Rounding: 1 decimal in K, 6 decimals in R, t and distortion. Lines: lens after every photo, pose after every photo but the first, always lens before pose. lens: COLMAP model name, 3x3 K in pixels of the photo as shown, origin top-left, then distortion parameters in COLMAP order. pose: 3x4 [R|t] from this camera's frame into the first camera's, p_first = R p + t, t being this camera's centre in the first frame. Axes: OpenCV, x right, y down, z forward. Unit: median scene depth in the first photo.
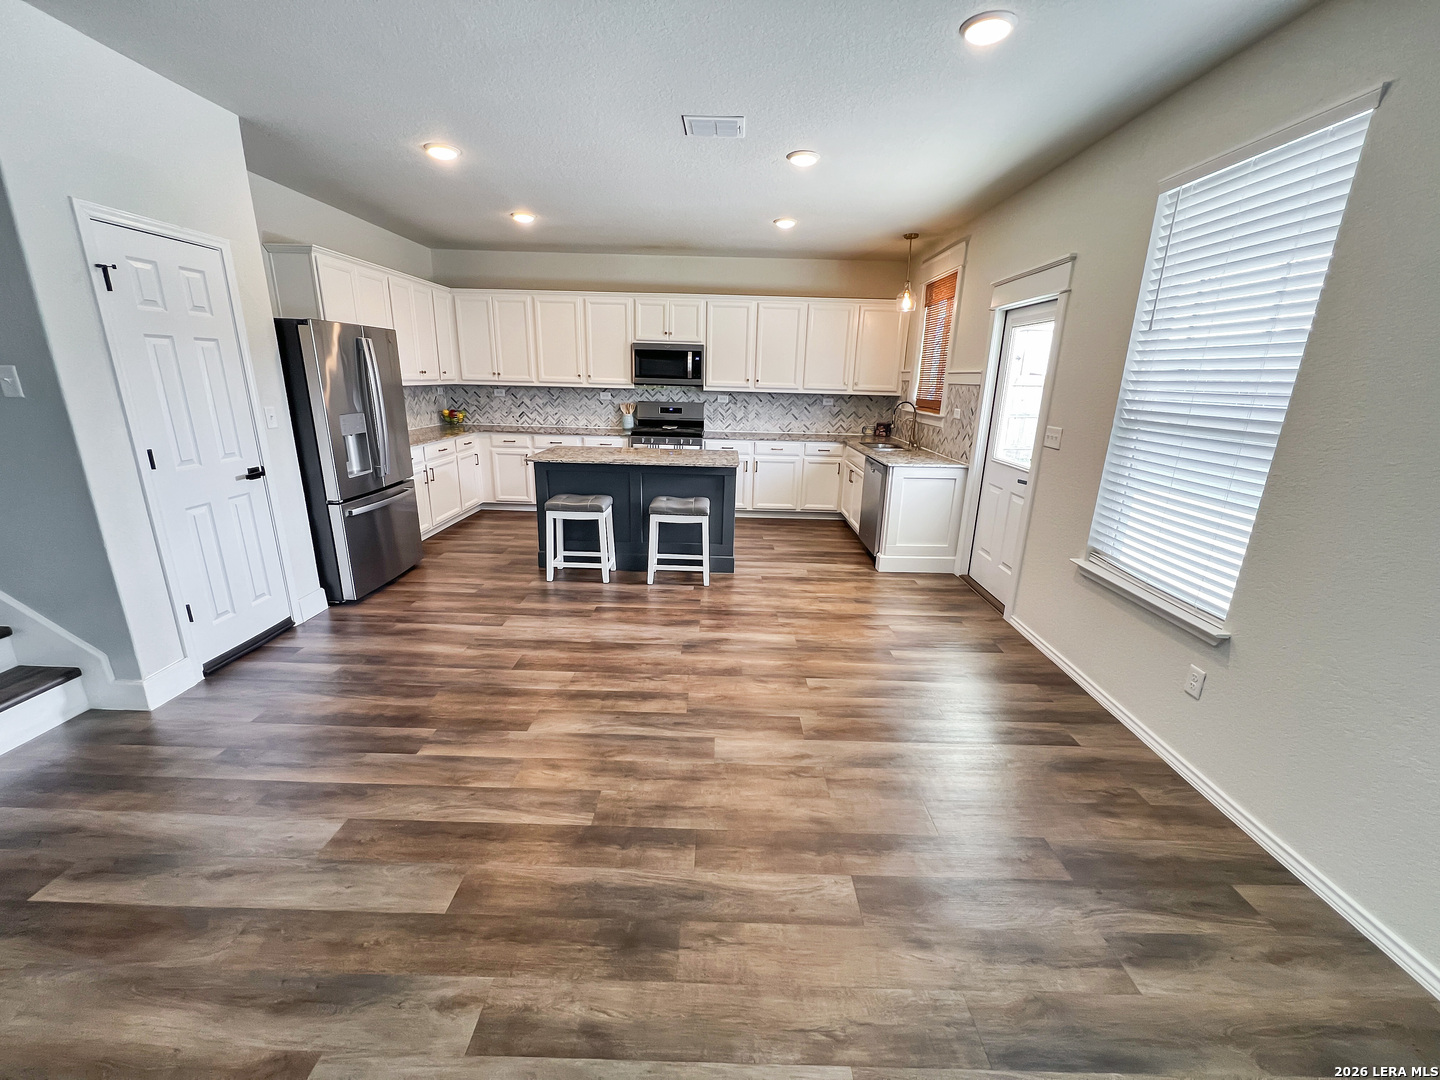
lens RADIAL K [[576.8, 0, 718.3], [0, 576.8, 540.0], [0, 0, 1]] dist [-0.001168, 0.000501]
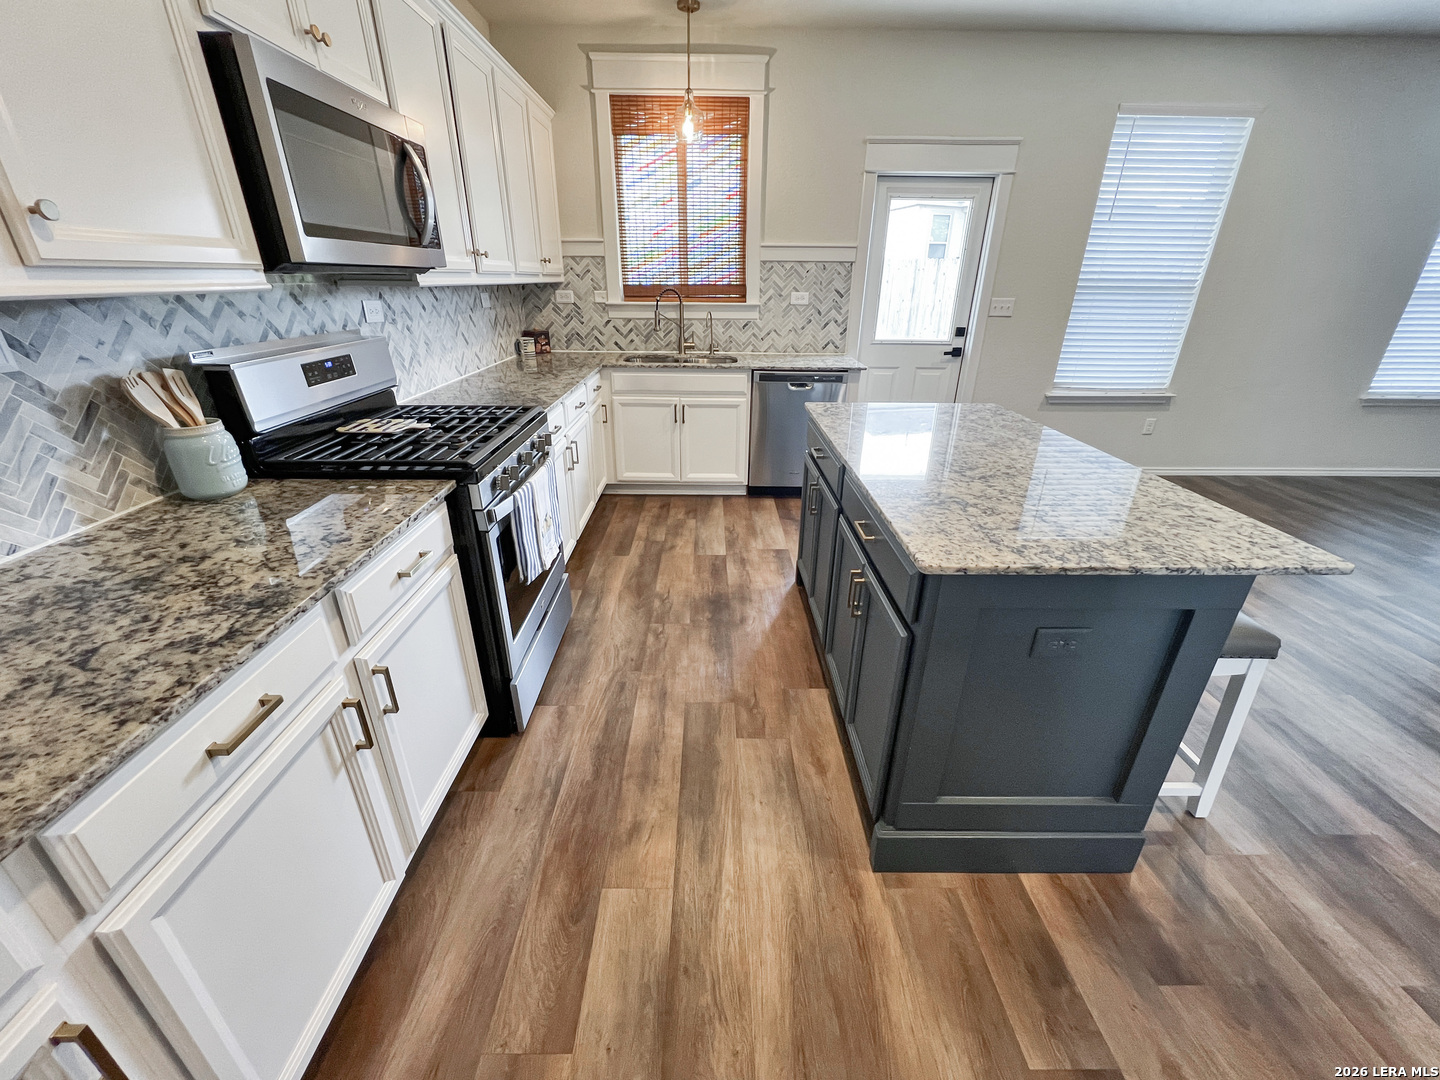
lens RADIAL K [[576.8, 0, 718.3], [0, 576.8, 540.0], [0, 0, 1]] dist [-0.001168, 0.000501]
pose [[-0.021511, -0.437637, 0.898894, -0.388195], [0.264509, 0.864573, 0.427257, -0.236012], [-0.964143, 0.246956, 0.097161, 0.864372]]
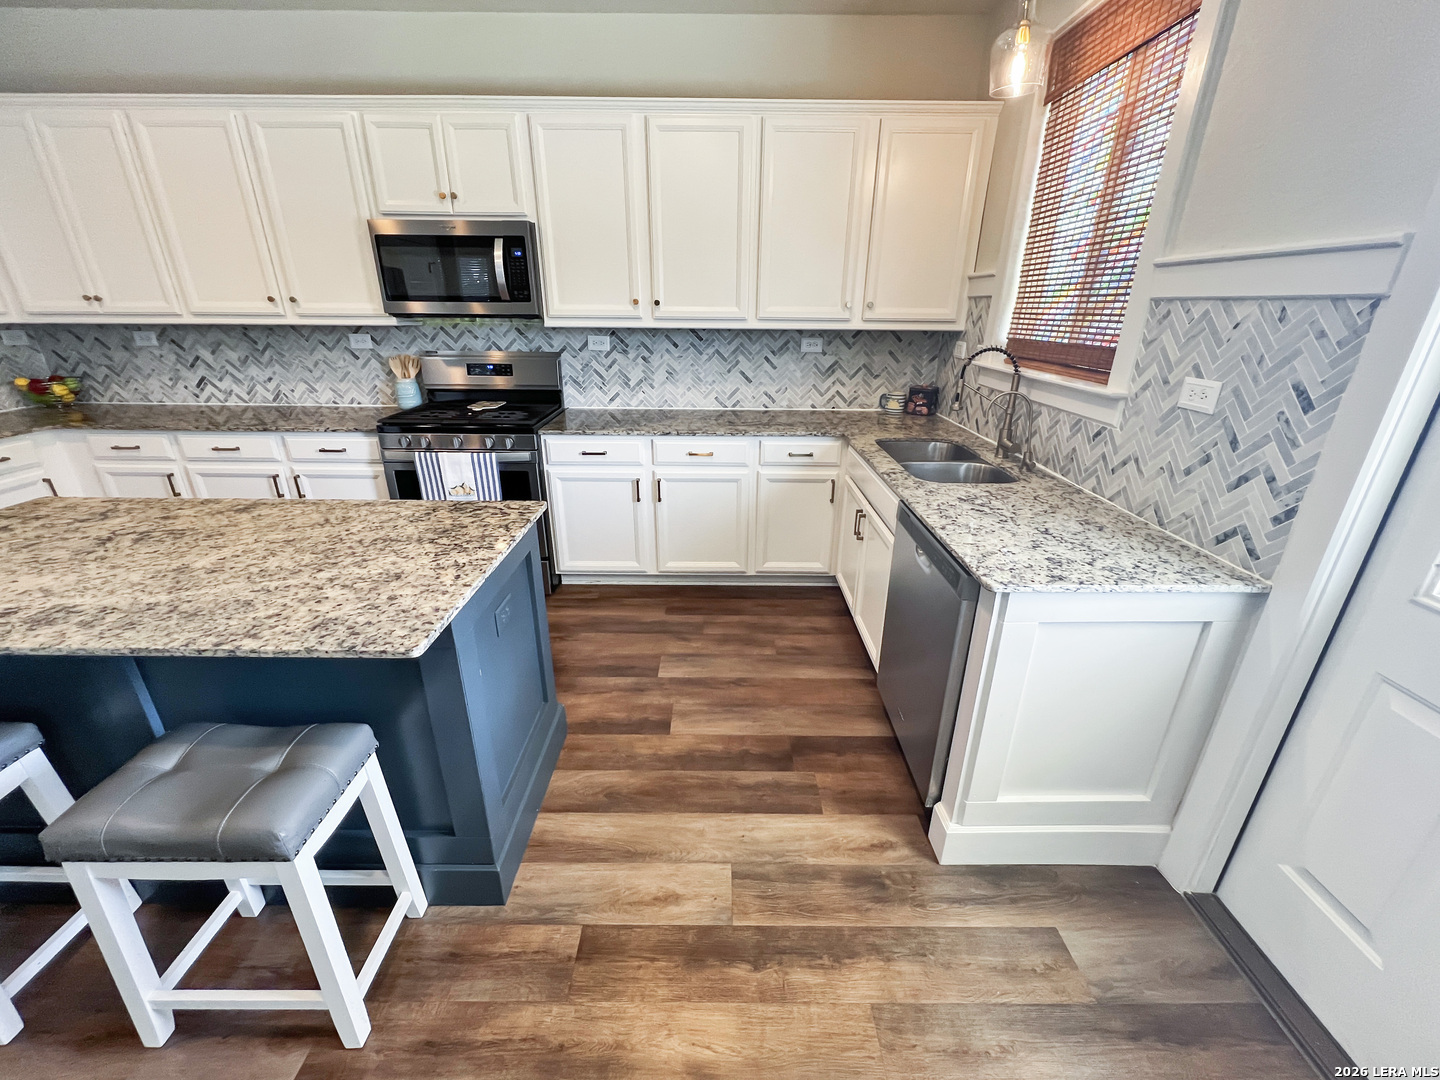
lens RADIAL K [[586.0, 0, 720.0], [0, 586.0, 540.0], [0, 0, 1]] dist [-0.001339, 0.000062]
pose [[0.999804, -0.019568, 0.002963, 0.114876], [0.019142, 0.994148, 0.106316, -0.138221], [-0.005026, -0.106239, 0.994328, 0.519349]]
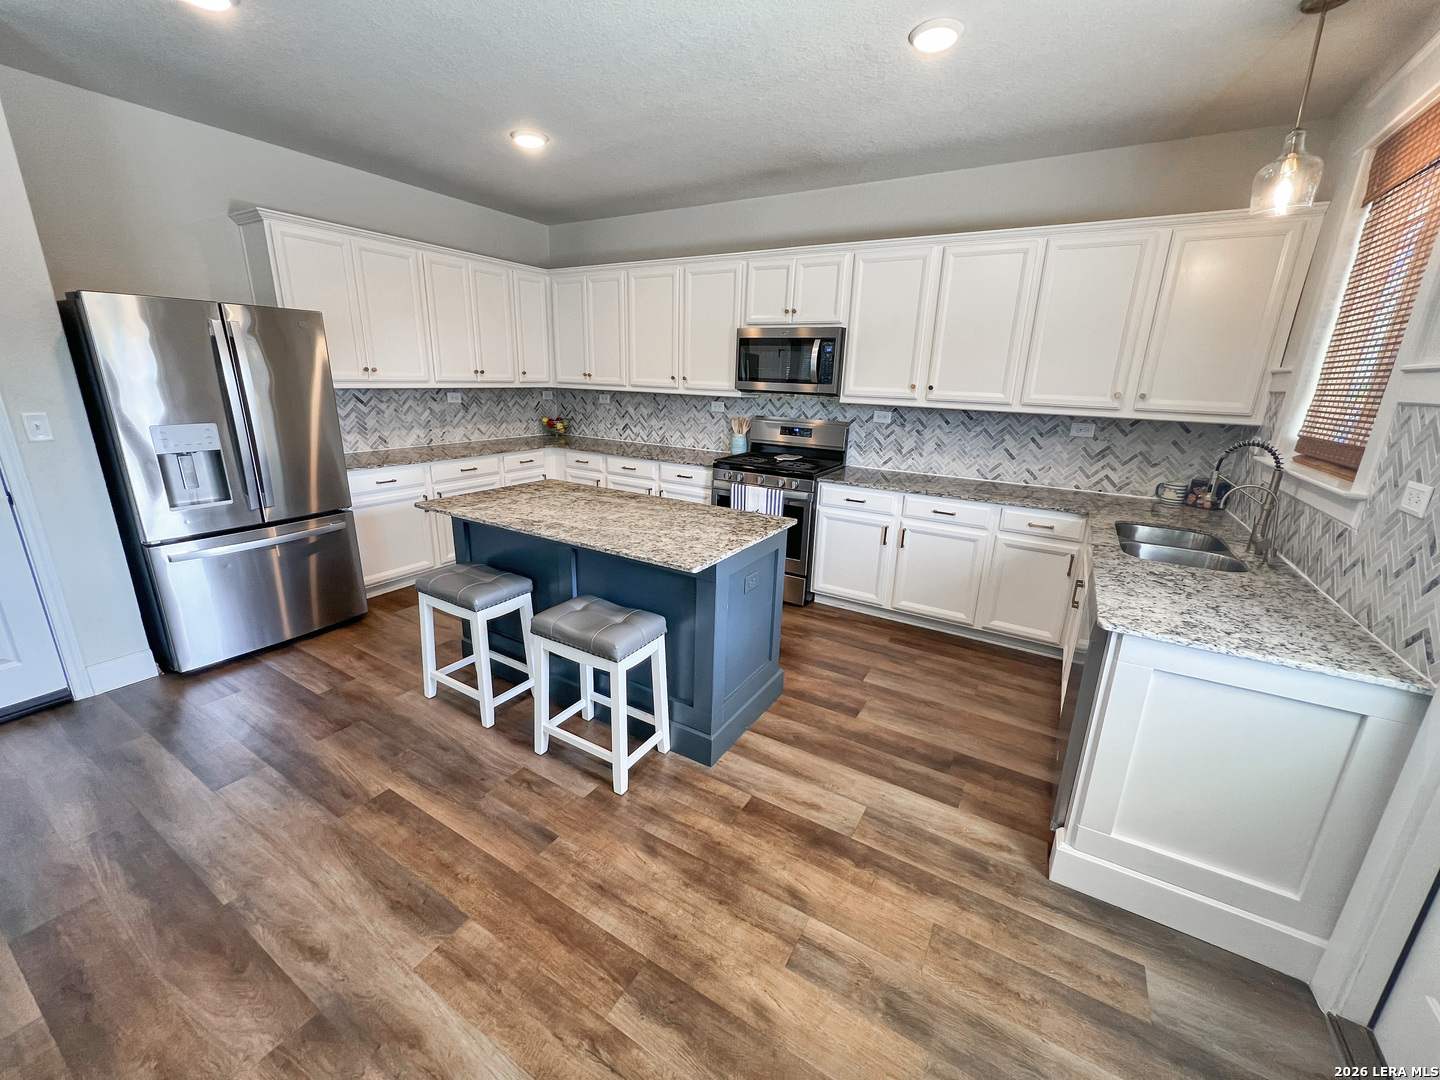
lens RADIAL K [[576.8, 0, 718.3], [0, 576.8, 540.0], [0, 0, 1]] dist [-0.001168, 0.000501]
pose [[0.861400, 0.141513, -0.487816, 0.187771], [-0.146734, 0.988787, 0.027734, -0.115674], [0.486271, 0.047689, 0.872506, 0.418561]]
